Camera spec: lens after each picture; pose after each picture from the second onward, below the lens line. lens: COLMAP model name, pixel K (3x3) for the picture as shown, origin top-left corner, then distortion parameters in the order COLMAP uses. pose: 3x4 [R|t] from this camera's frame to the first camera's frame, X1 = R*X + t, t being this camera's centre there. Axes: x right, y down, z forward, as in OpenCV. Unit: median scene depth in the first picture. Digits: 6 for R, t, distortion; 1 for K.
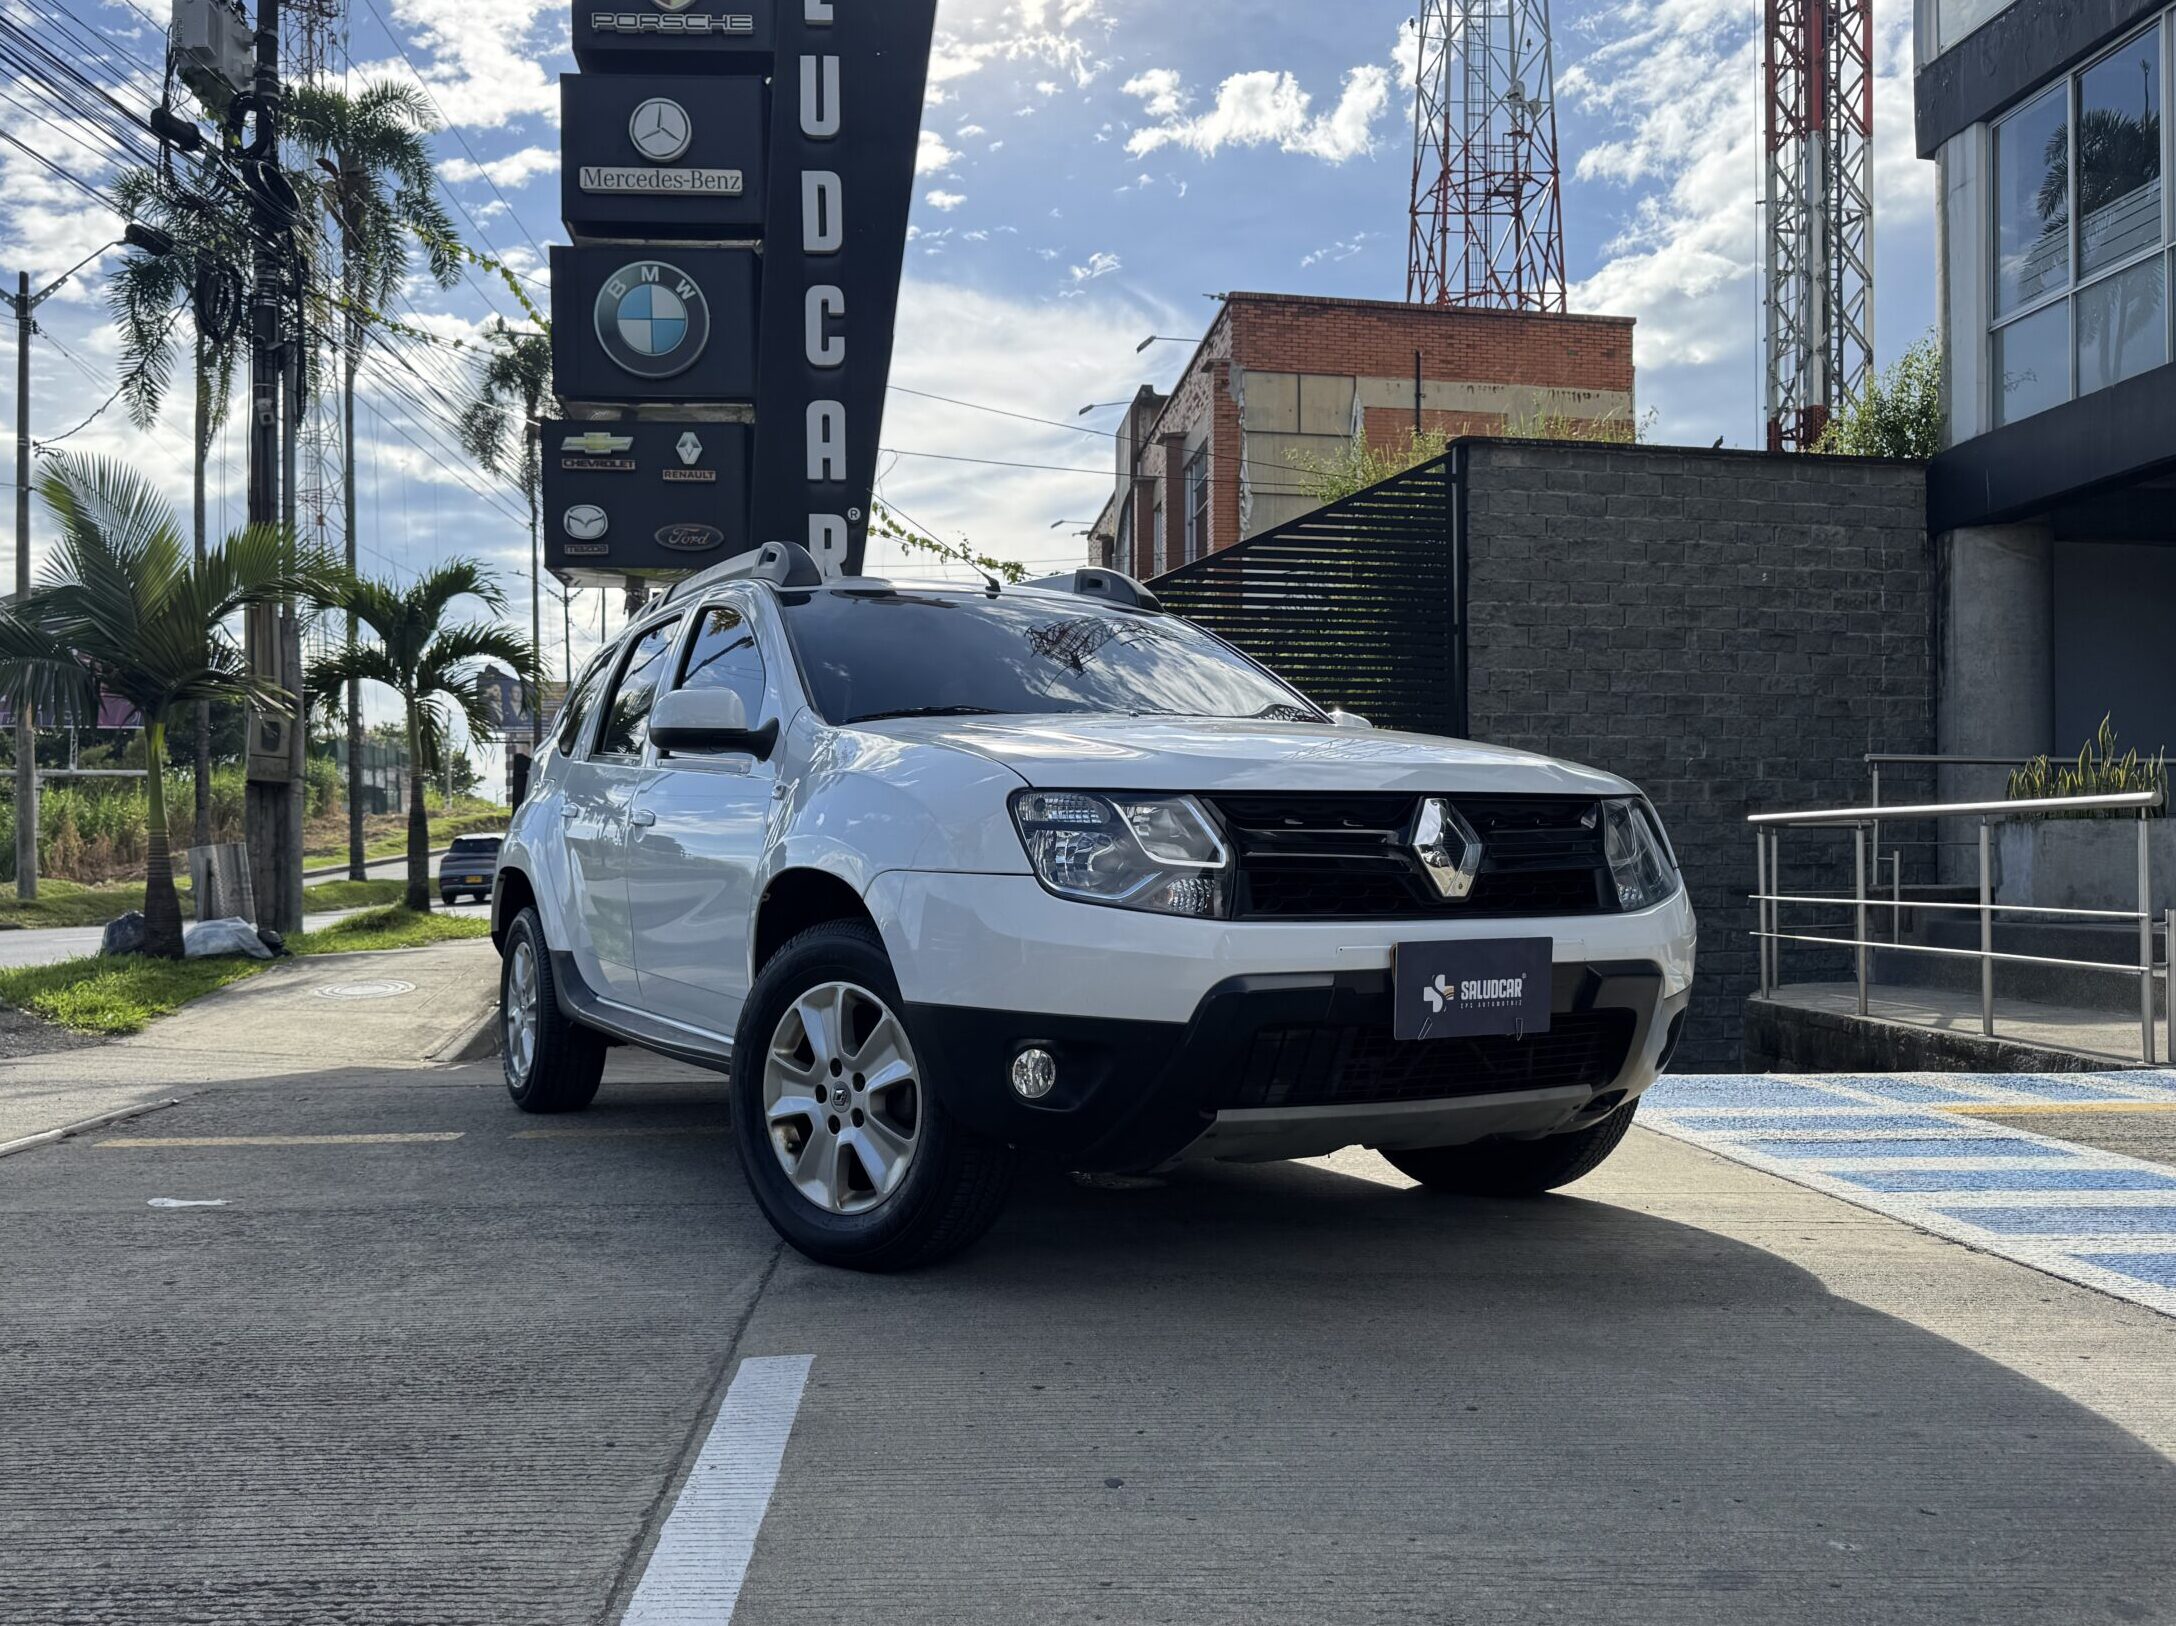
lens RADIAL K [[1794.4, 0, 985.2], [0, 1794.4, 901.6], [0, 0, 1]] dist [0.086102, -0.125684]
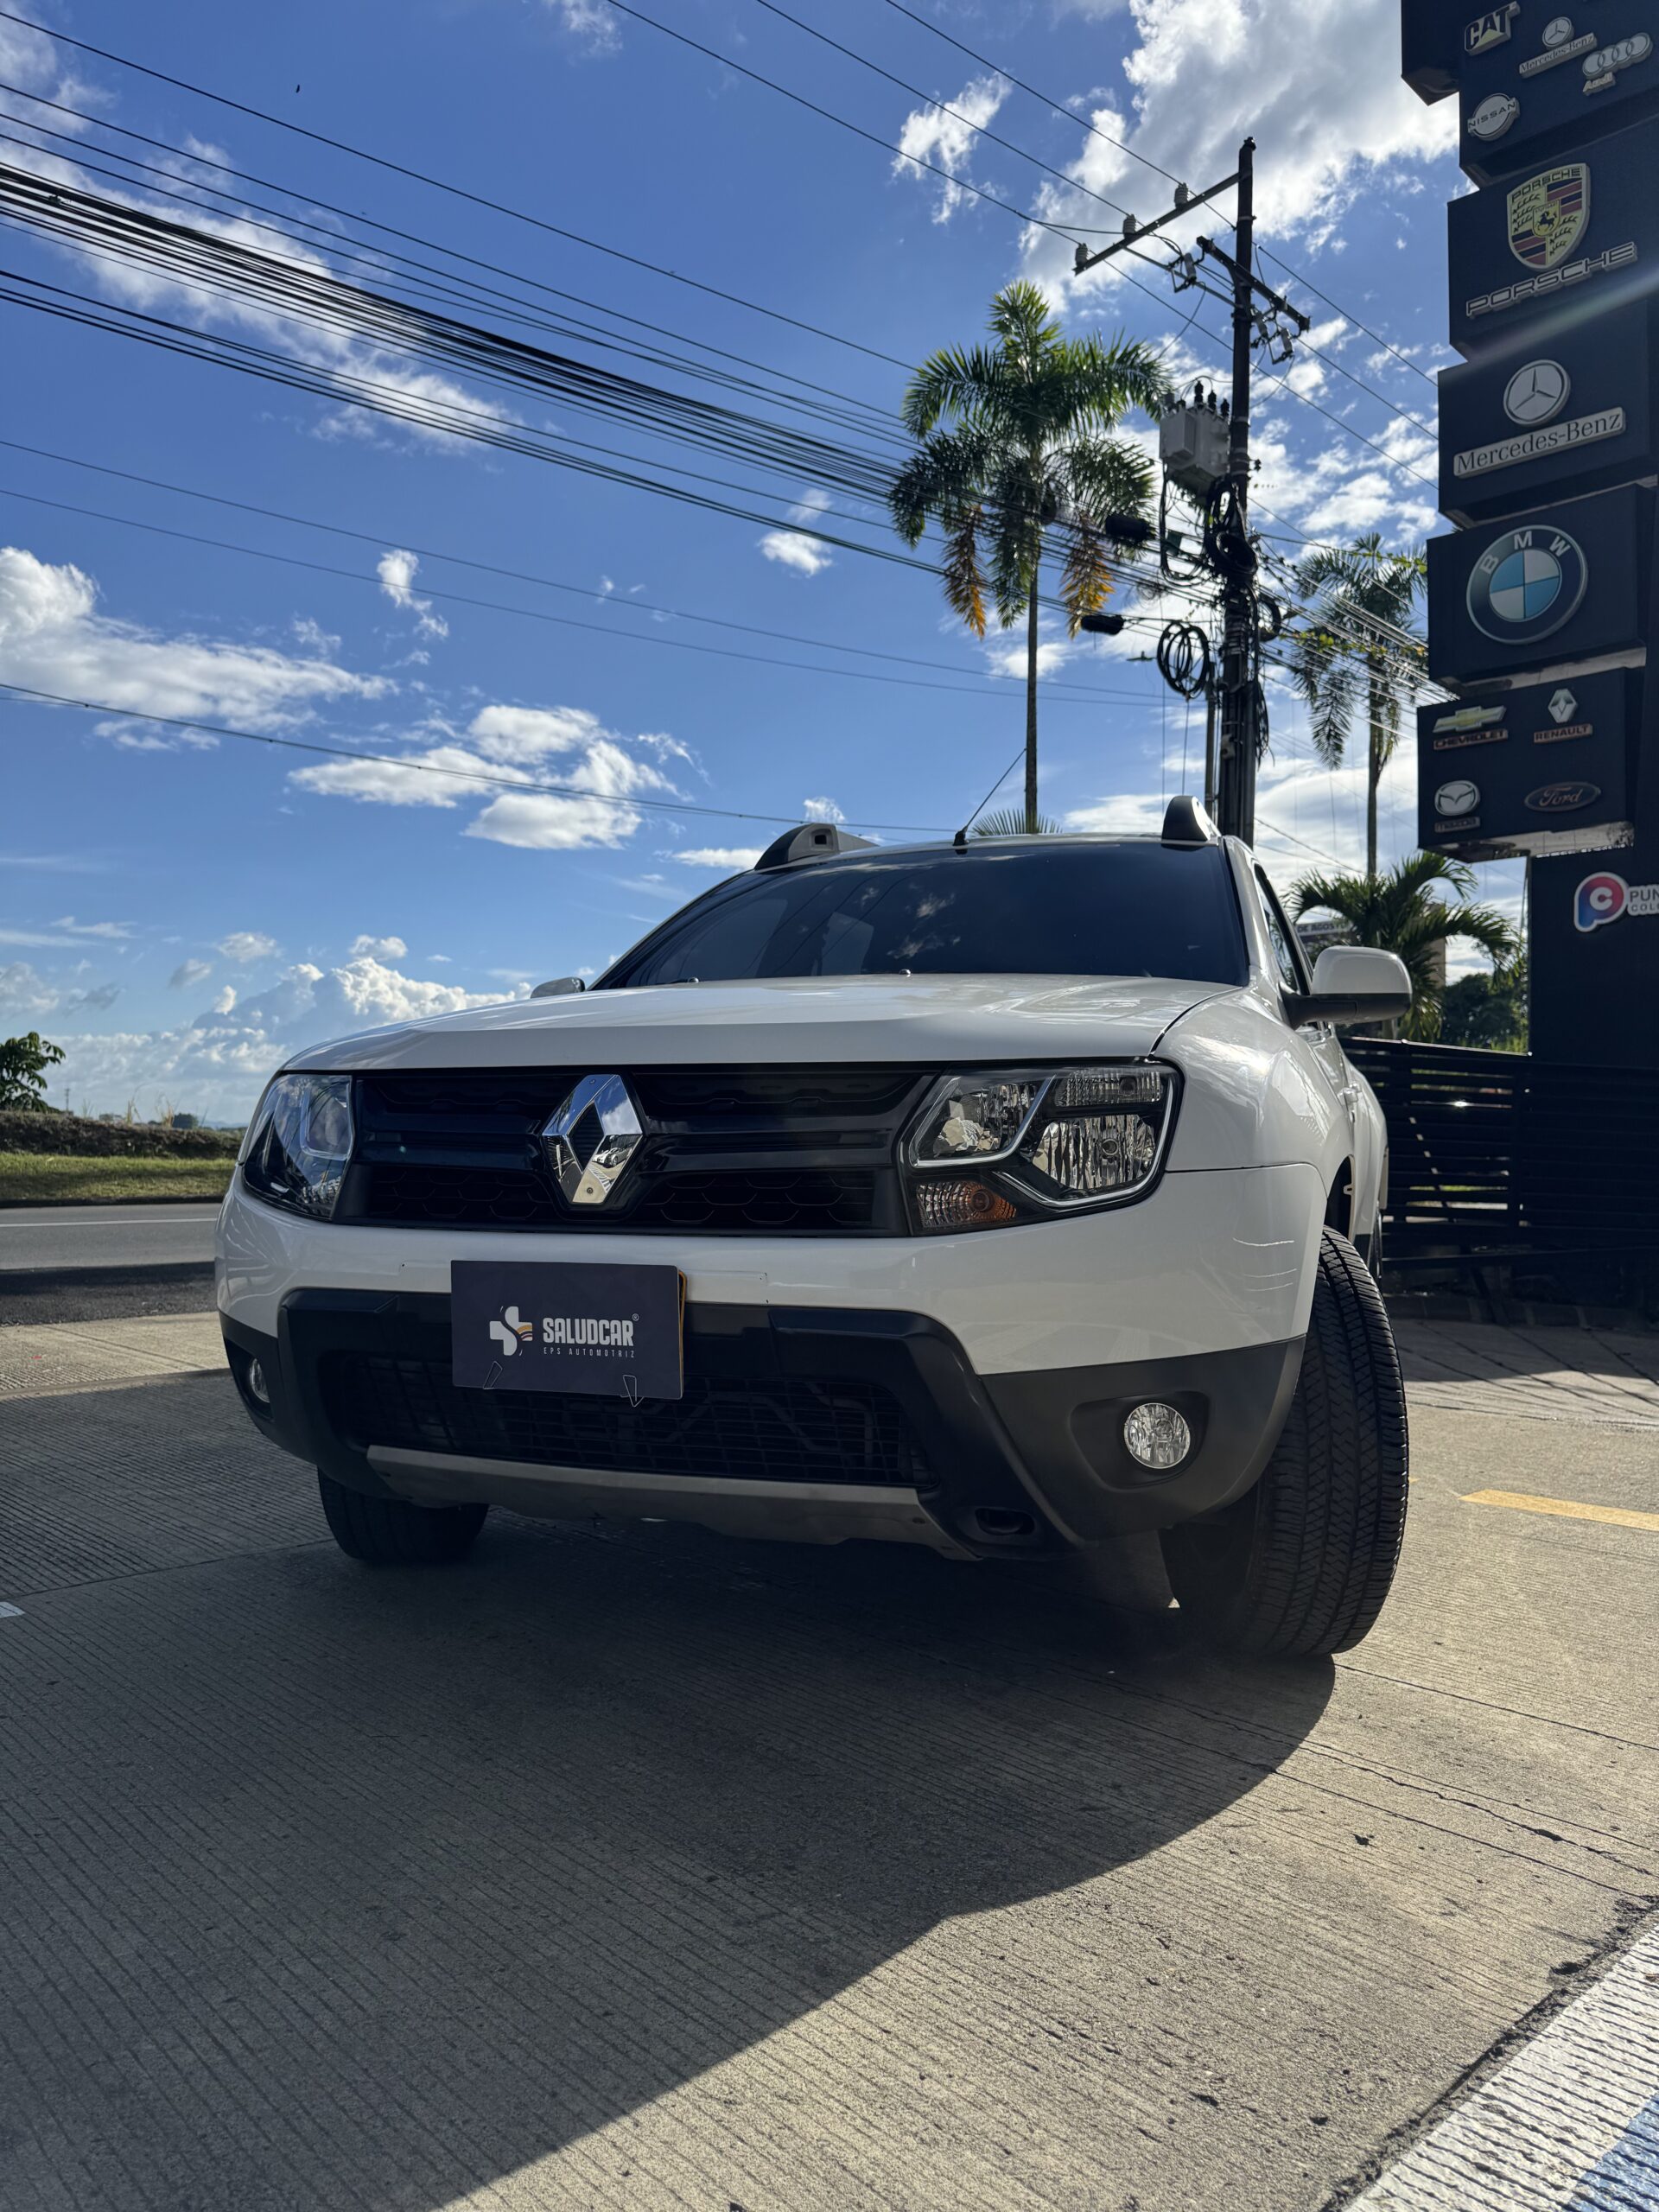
lens RADIAL K [[1569.8, 0, 822.4], [0, 1569.8, 1114.1], [0, 0, 1]] dist [0.020094, -0.026186]
pose [[0.678536, -0.003236, -0.734560, 0.182145], [-0.019478, 0.999559, -0.022396, -0.006176], [0.734309, 0.029504, 0.678174, 0.142370]]
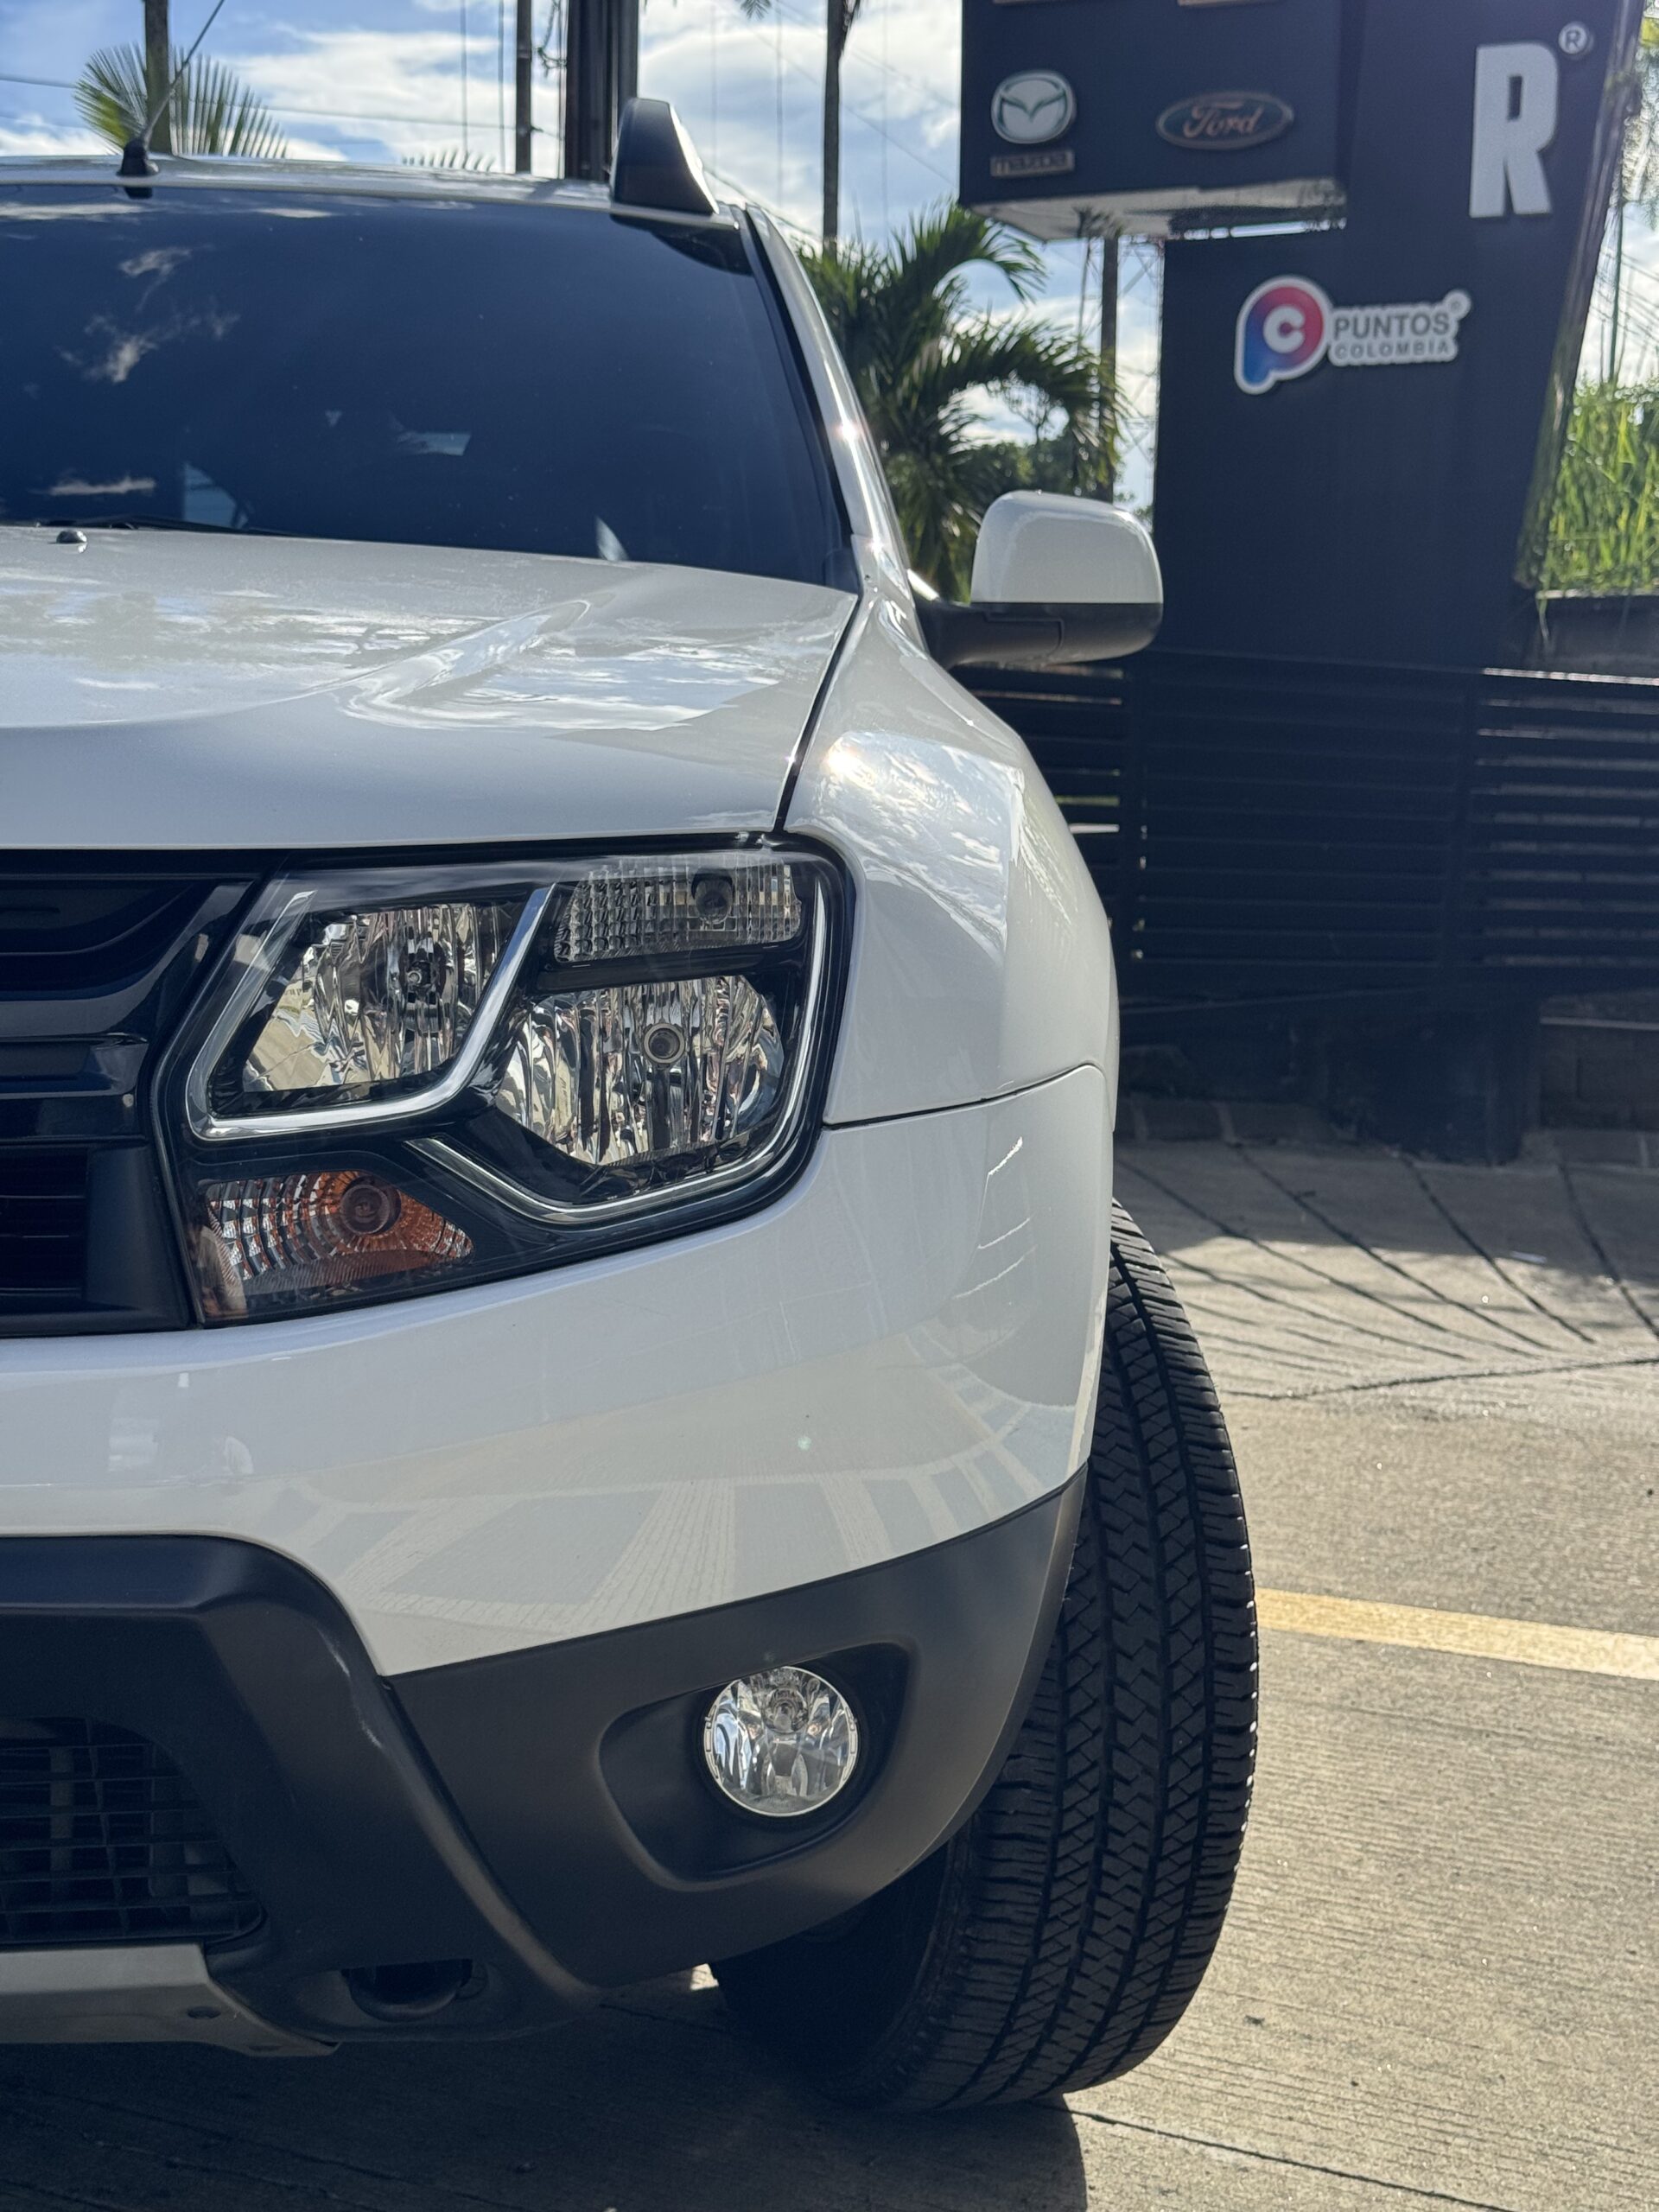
lens RADIAL K [[3104.7, 0, 812.7], [0, 3104.7, 1119.2], [0, 0, 1]] dist [0.098232, 0.000000]
pose [[0.884292, 0.071974, -0.461354, 0.151653], [-0.025937, 0.994095, 0.105370, -0.016826], [0.466214, -0.081212, 0.880937, 0.160690]]
